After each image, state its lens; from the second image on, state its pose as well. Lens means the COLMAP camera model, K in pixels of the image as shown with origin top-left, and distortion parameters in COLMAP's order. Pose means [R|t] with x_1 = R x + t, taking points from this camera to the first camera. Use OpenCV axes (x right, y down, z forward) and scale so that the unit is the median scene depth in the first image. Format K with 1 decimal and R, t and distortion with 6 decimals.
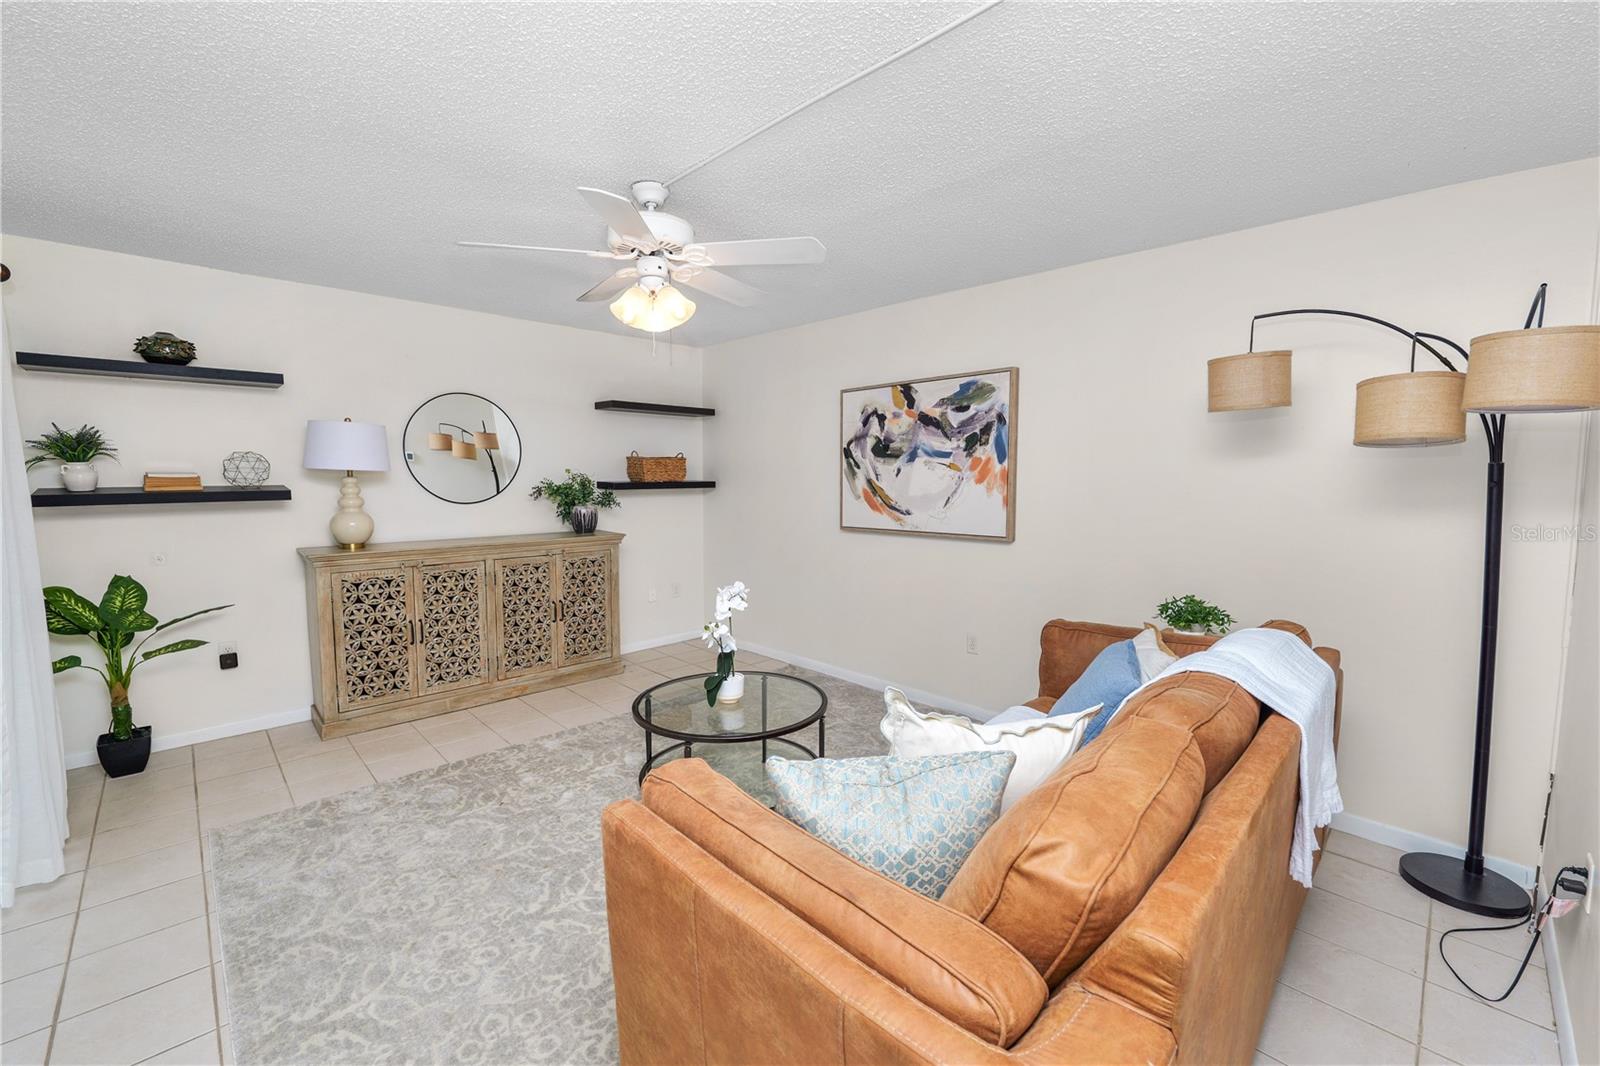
lens RADIAL K [[651.4, 0, 796.2], [0, 651.4, 529.5], [0, 0, 1]] dist [0.000339, 0.000108]
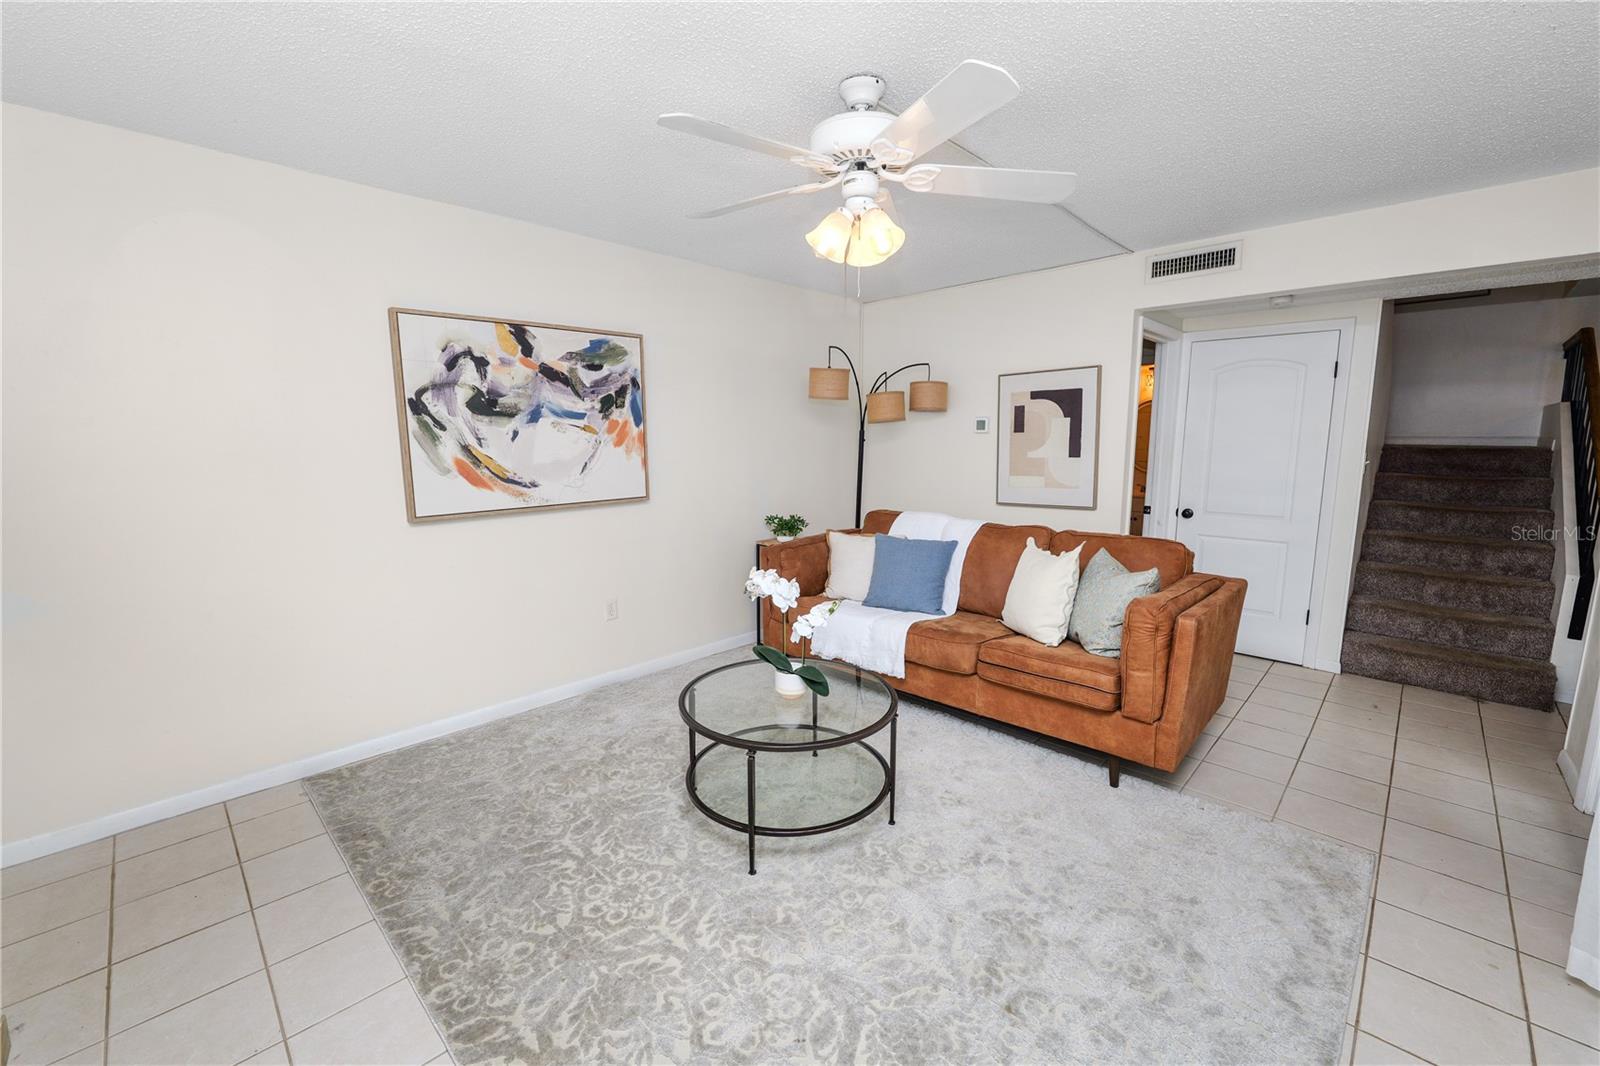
lens RADIAL K [[651.4, 0, 796.2], [0, 651.4, 529.5], [0, 0, 1]] dist [0.000339, 0.000108]
pose [[-0.022612, -0.148176, 0.988702, -0.688099], [0.086238, 0.984980, 0.149590, -0.067351], [-0.996018, 0.088647, -0.009494, 0.709969]]
